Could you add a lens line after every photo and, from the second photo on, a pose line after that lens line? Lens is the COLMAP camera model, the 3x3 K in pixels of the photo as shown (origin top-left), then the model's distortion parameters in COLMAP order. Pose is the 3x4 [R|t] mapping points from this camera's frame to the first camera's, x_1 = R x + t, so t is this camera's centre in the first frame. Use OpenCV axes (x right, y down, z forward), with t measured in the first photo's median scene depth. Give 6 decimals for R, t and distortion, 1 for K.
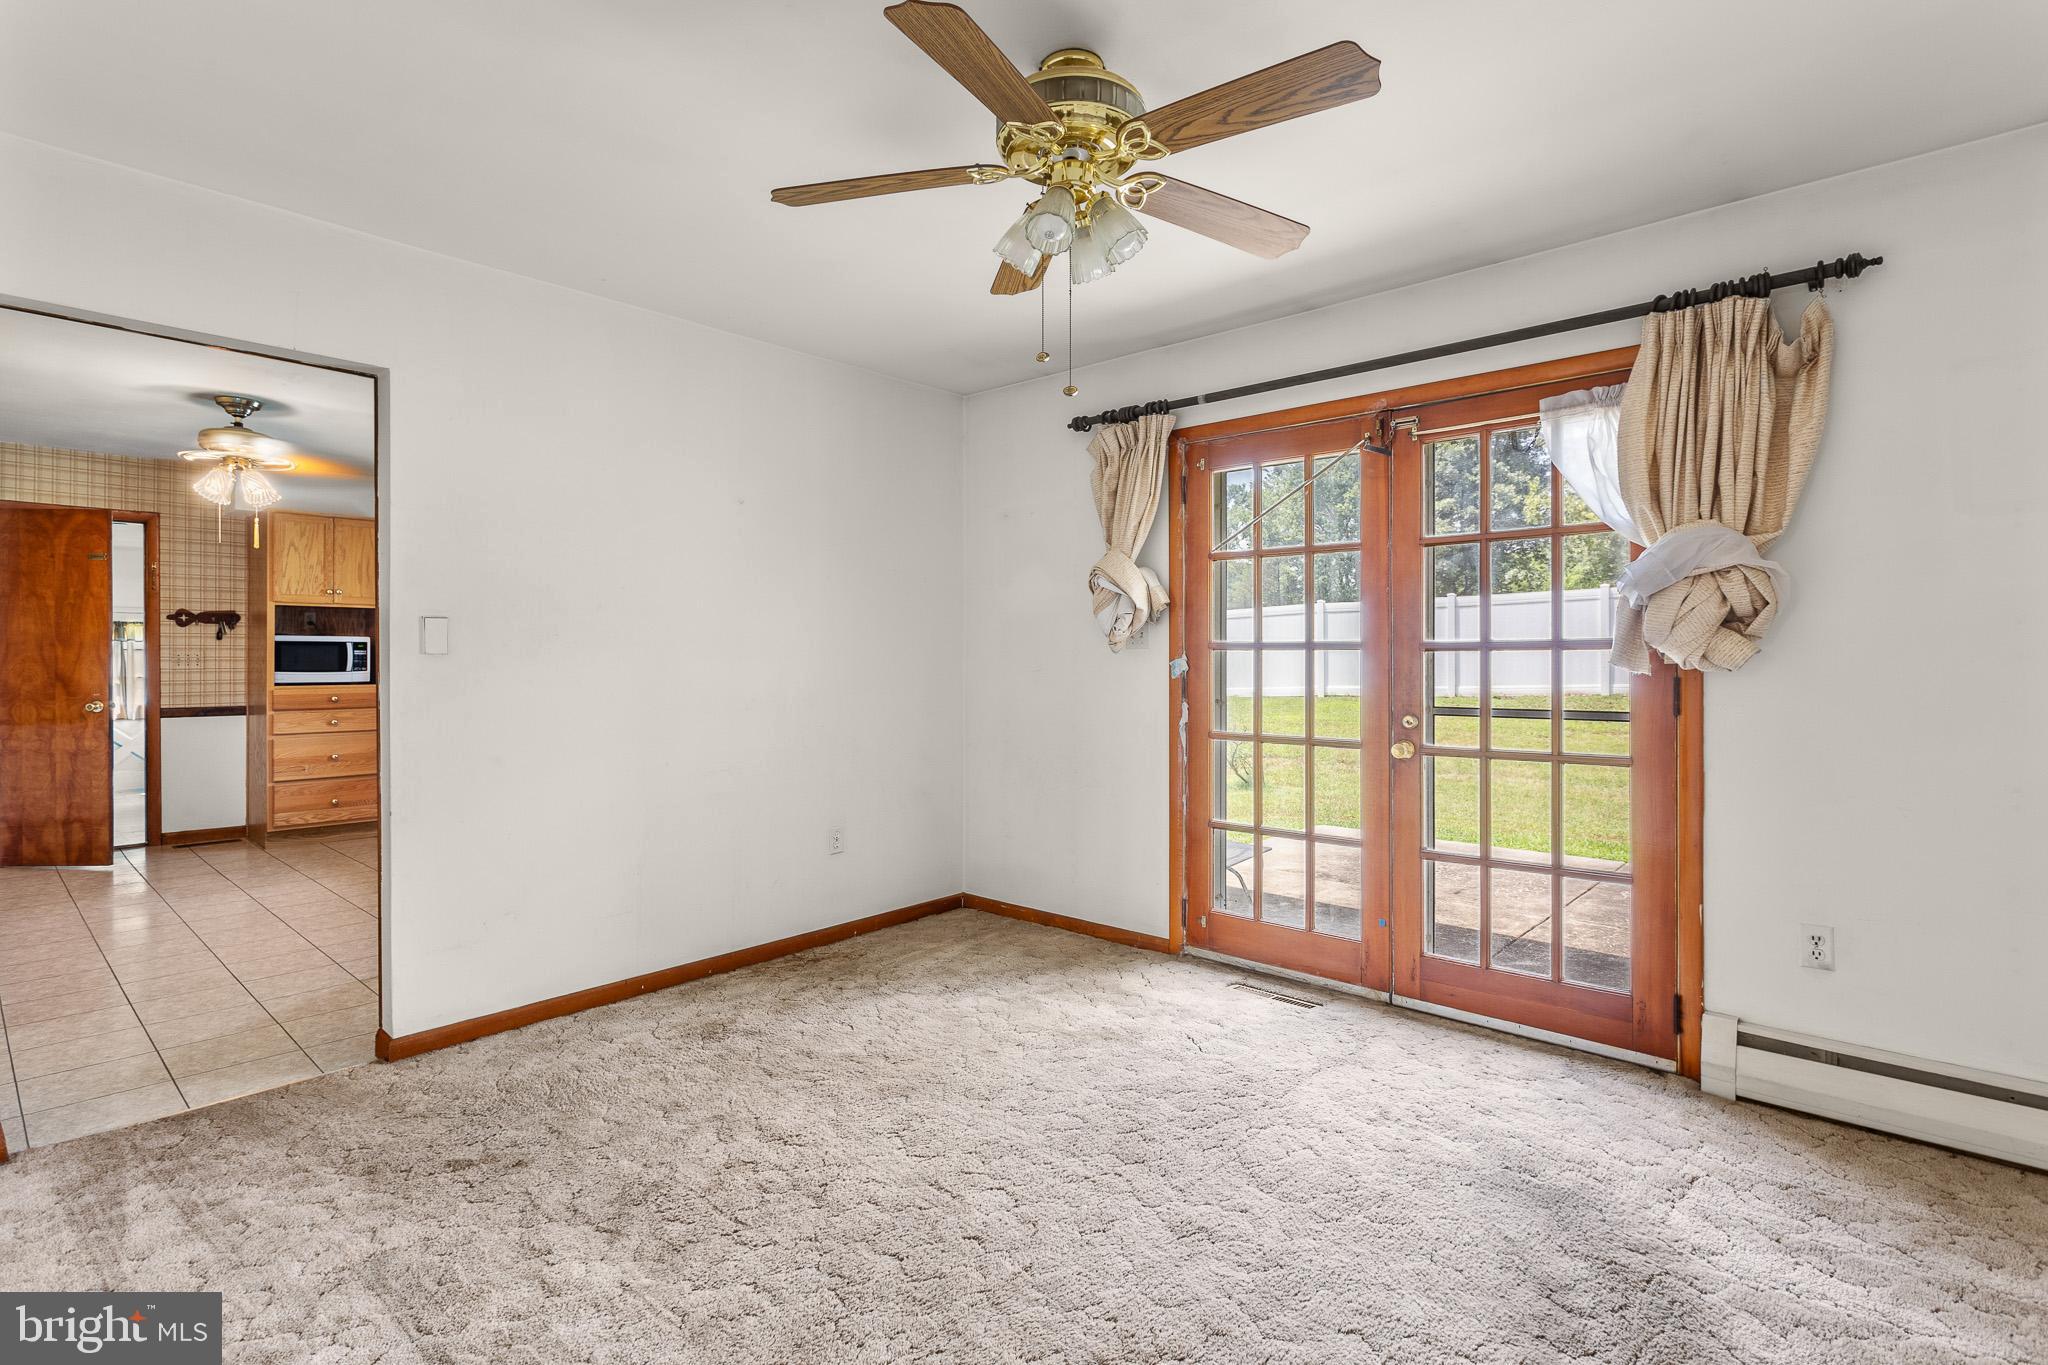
lens RADIAL K [[982.8, 0, 1021.7], [0, 982.8, 657.0], [0, 0, 1]] dist [-0.000068, 0.000410]
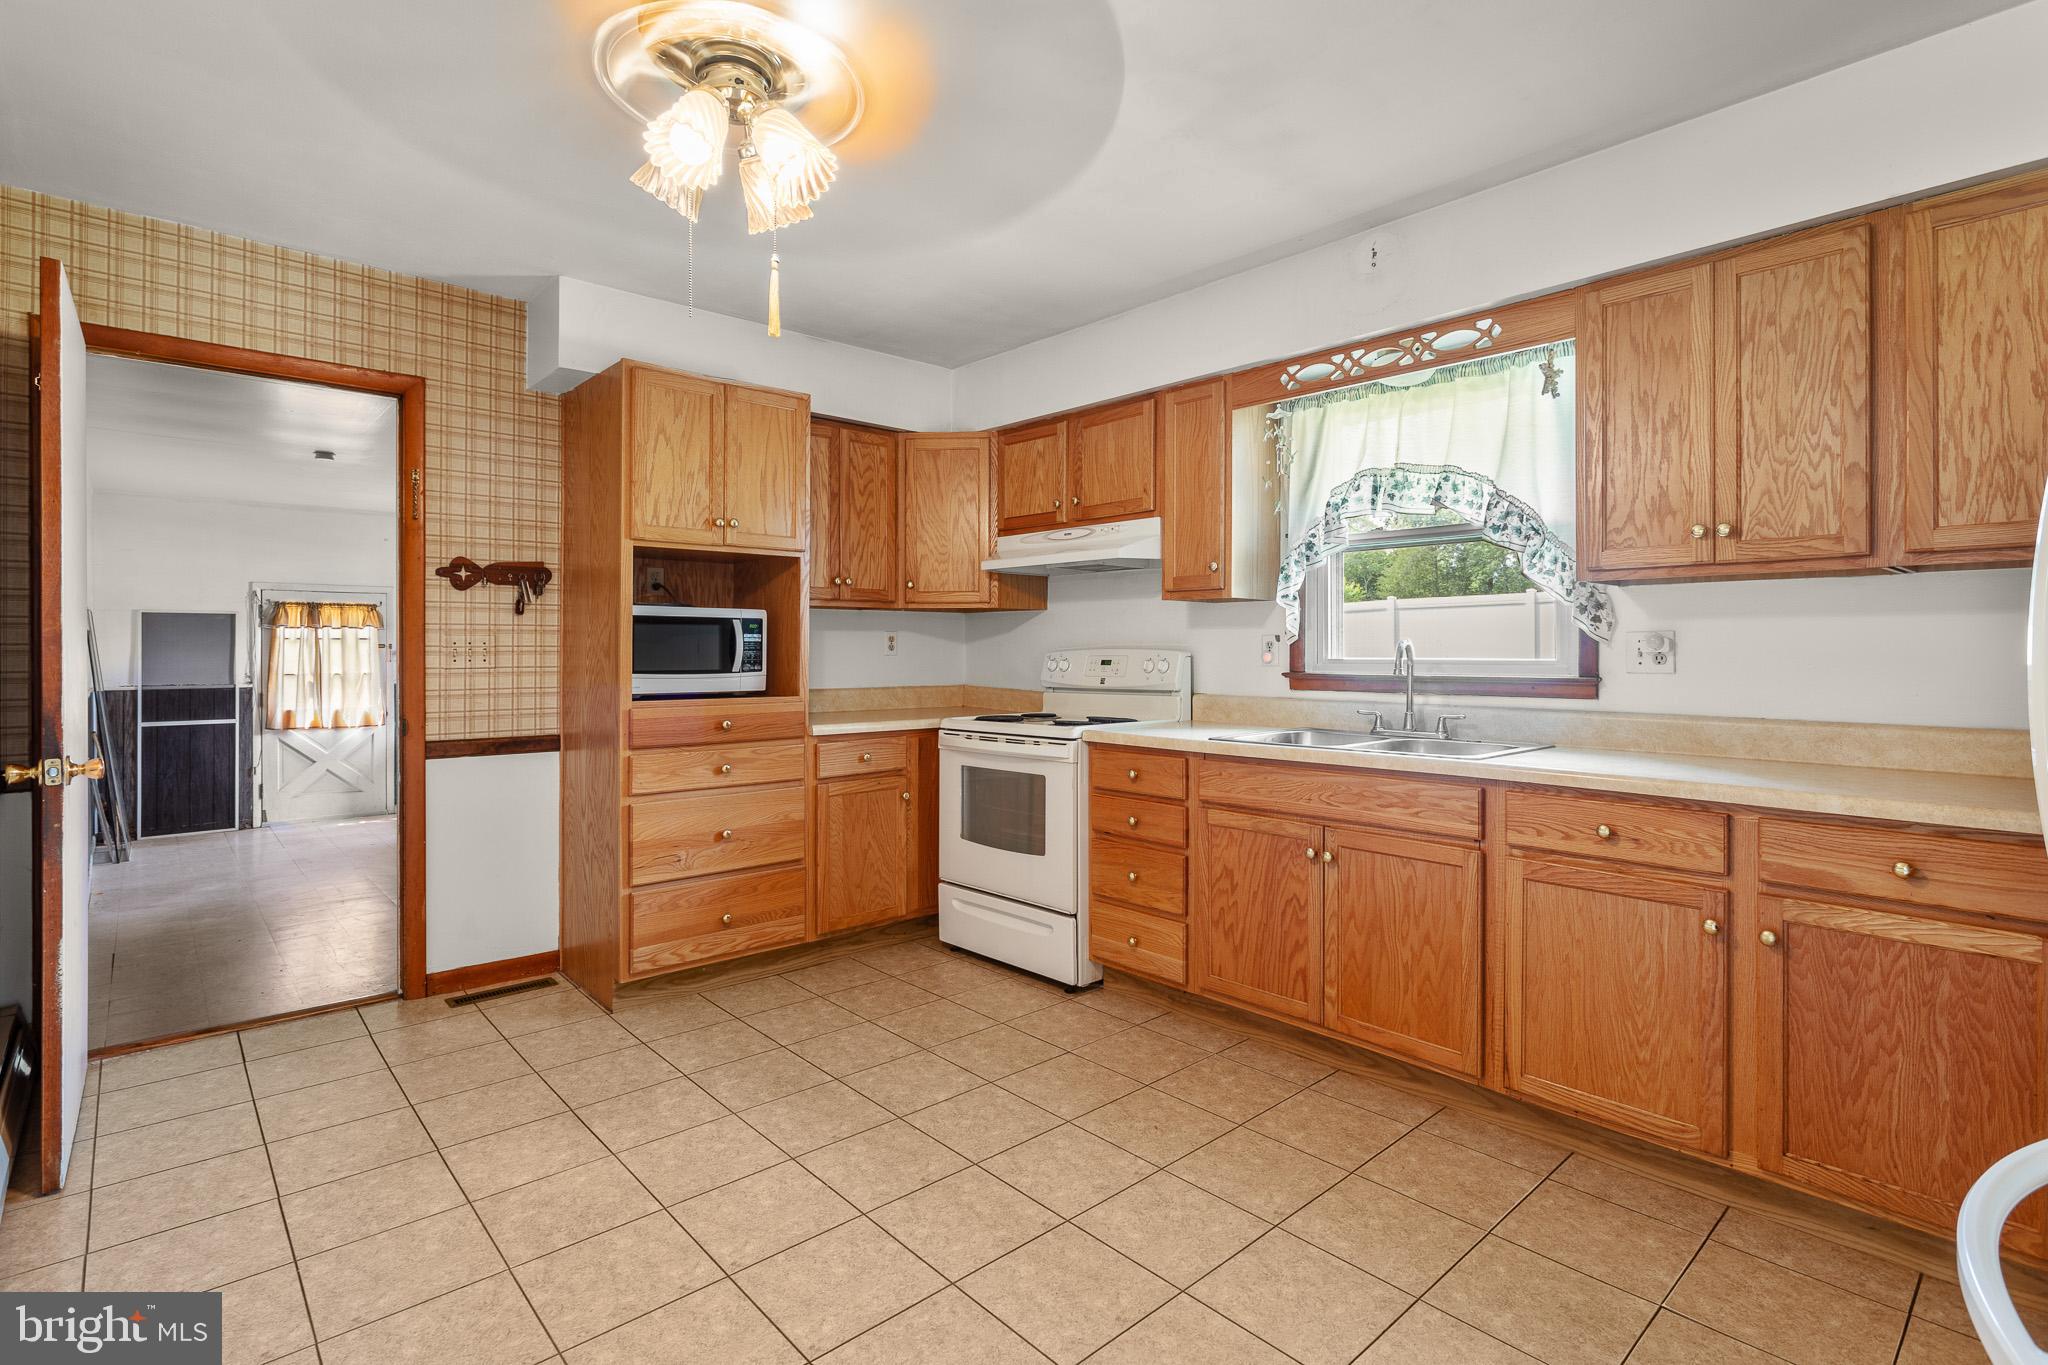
lens RADIAL K [[994.0, 0, 1025.4], [0, 994.0, 645.1], [0, 0, 1]] dist [0.001617, 0.001246]
pose [[0.994514, -0.000739, -0.104602, -0.487607], [0.000347, 0.999993, -0.003760, 0.001710], [0.104604, 0.003703, 0.994507, 0.487875]]
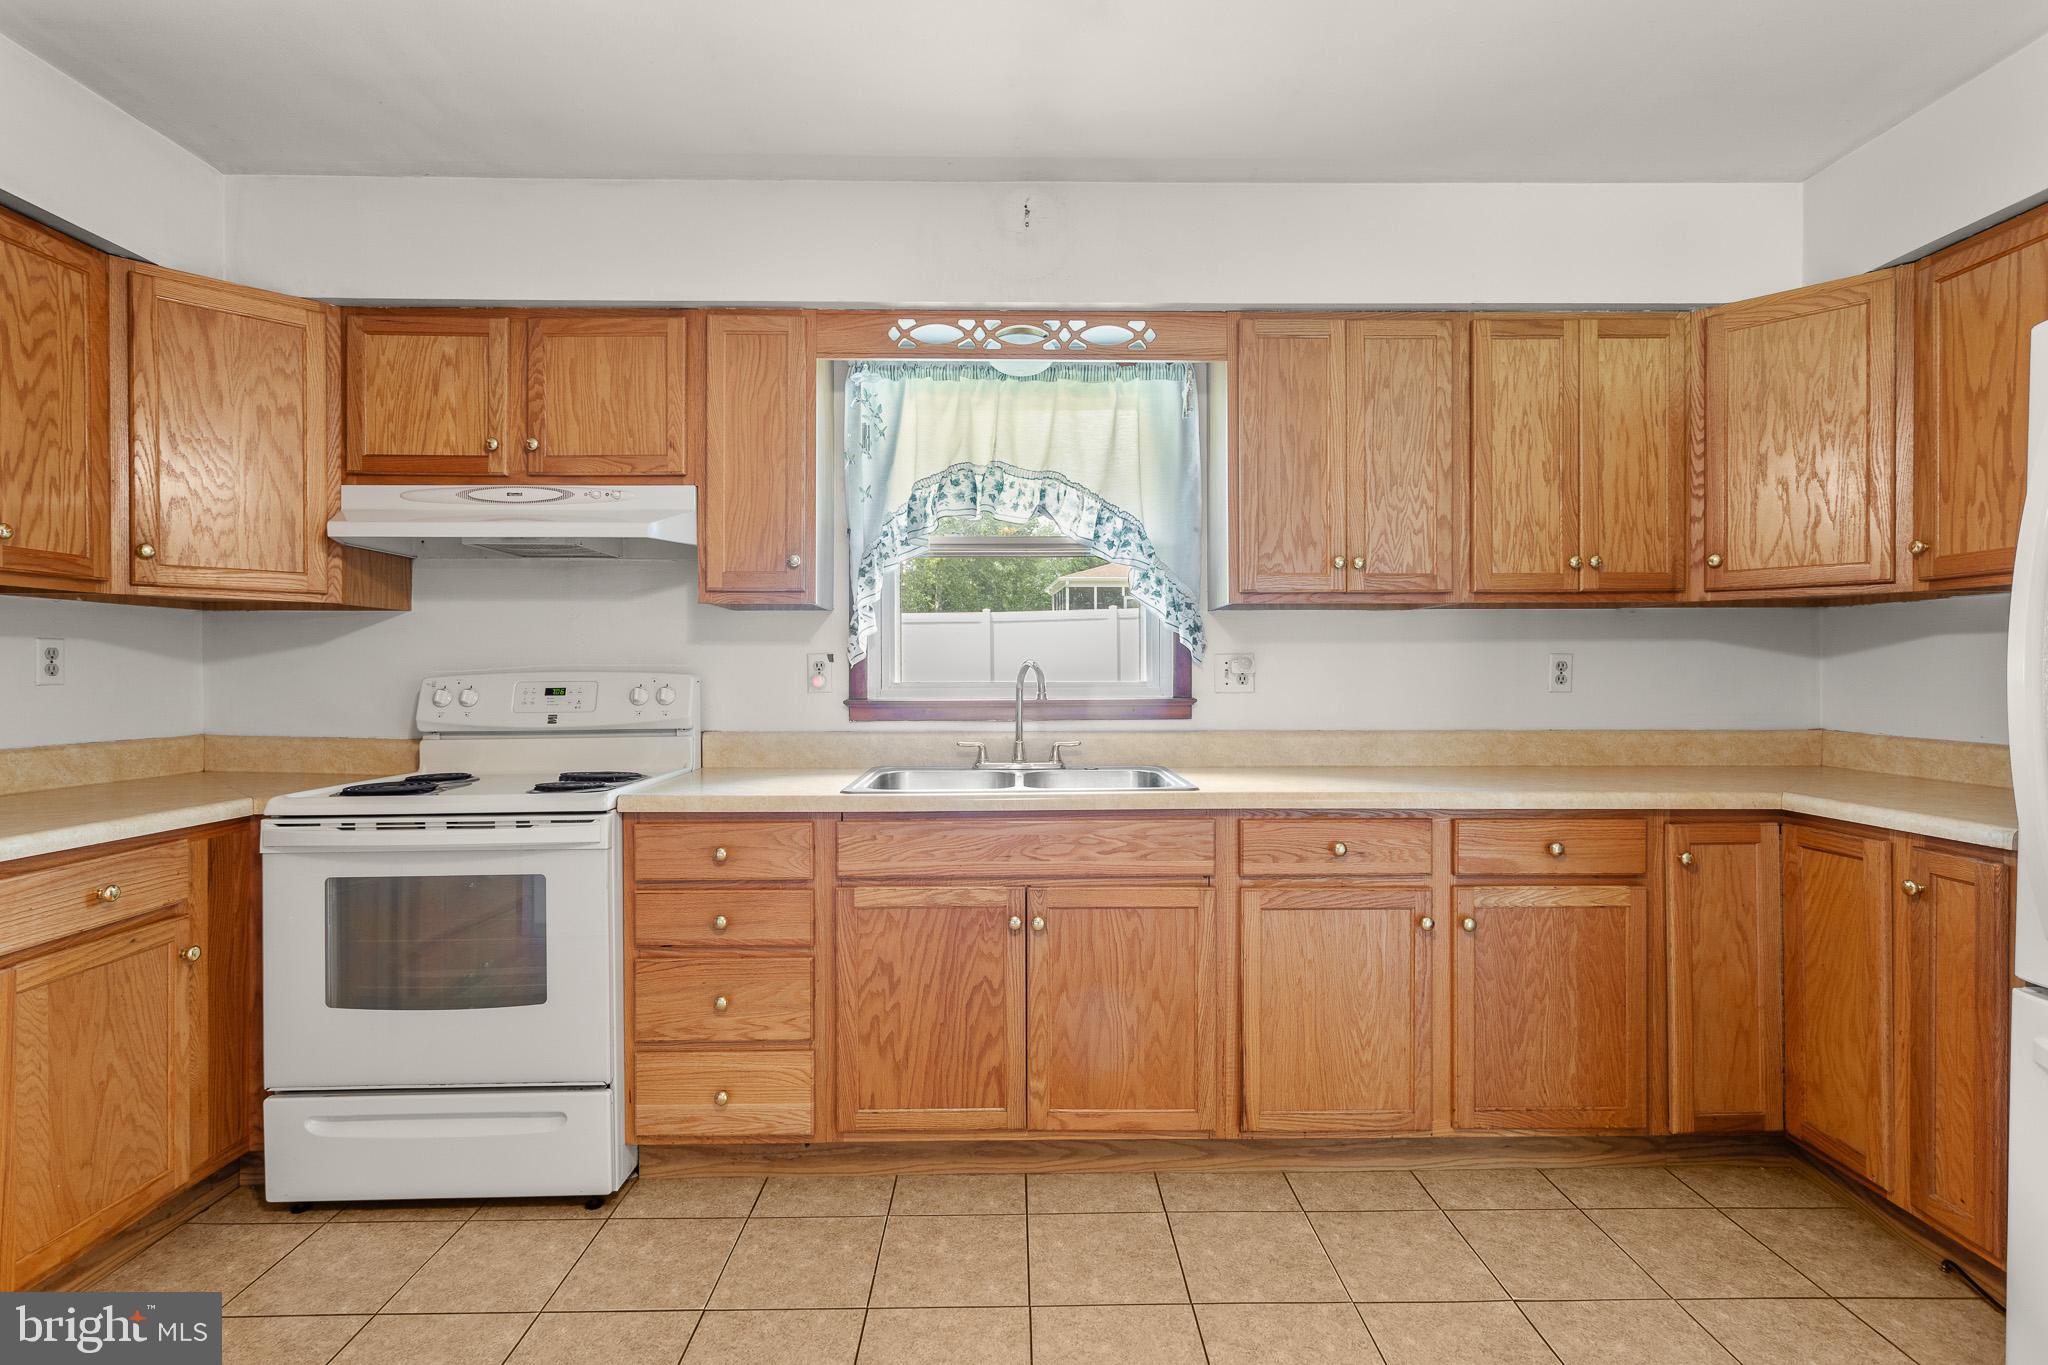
lens RADIAL K [[971.7, 0, 1026.7], [0, 971.7, 675.1], [0, 0, 1]] dist [-0.001044, 0.001206]
pose [[0.733635, -0.004429, 0.679529, -0.640813], [0.002101, 0.999989, 0.004249, 0.001979], [-0.679541, -0.001689, 0.733636, 0.679608]]
